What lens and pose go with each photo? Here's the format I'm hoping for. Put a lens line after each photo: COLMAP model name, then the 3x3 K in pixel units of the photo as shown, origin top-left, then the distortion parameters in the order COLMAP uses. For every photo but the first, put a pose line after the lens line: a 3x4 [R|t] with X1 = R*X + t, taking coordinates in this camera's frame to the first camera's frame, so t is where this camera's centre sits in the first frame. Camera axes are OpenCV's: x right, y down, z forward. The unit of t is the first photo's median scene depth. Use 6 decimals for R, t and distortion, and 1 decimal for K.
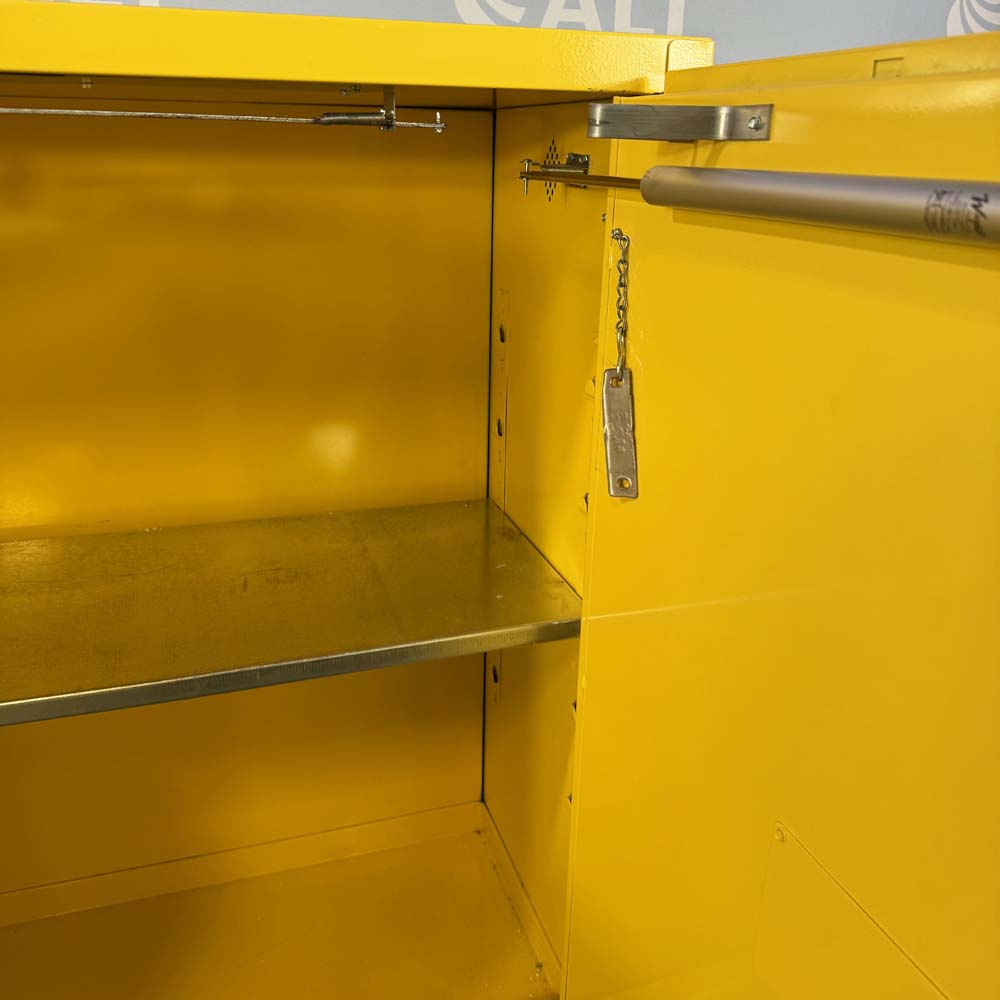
lens RADIAL K [[968.0, 0, 484.5], [0, 968.0, 505.9], [0, 0, 1]] dist [0.142757, -0.257200]
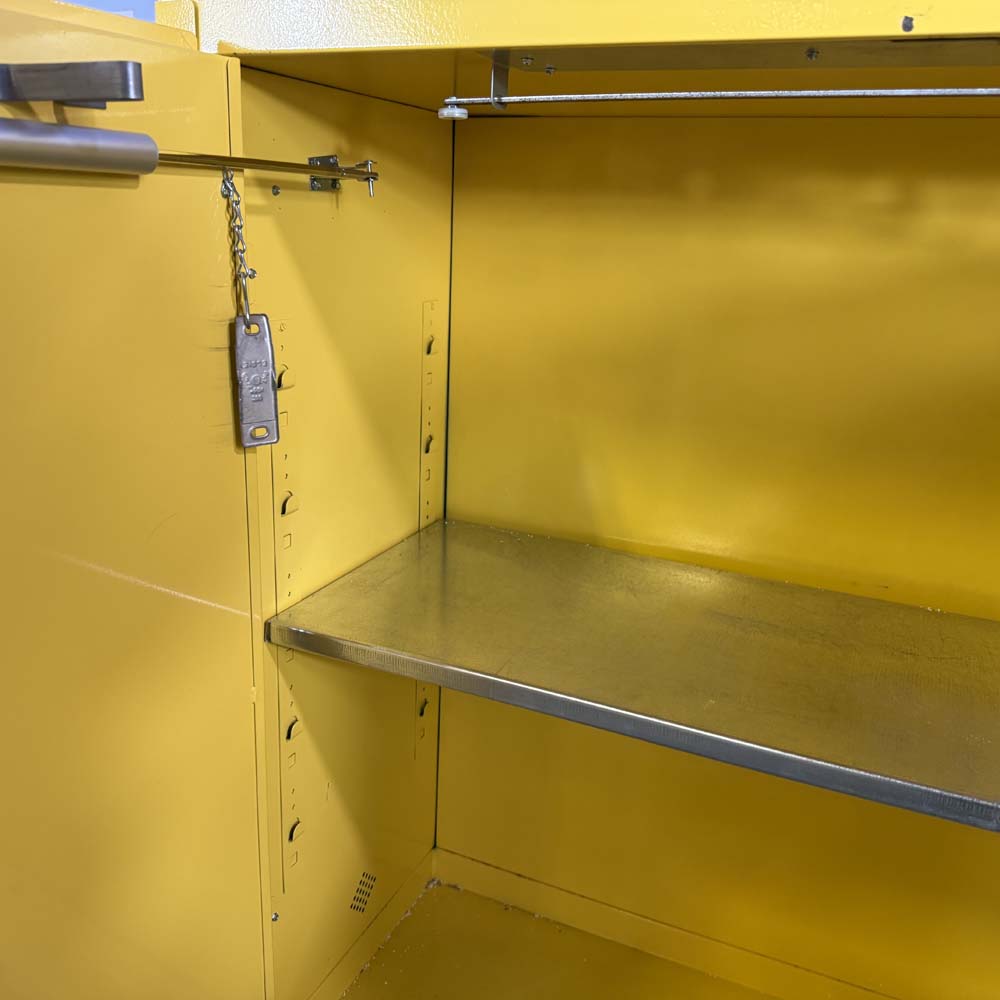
lens RADIAL K [[968.0, 0, 484.5], [0, 968.0, 505.9], [0, 0, 1]] dist [0.142757, -0.257200]
pose [[0.740592, 0.210806, -0.638032, -0.099835], [-0.258684, 0.965779, 0.018829, 0.022447], [0.620167, 0.151104, 0.769780, 0.067974]]
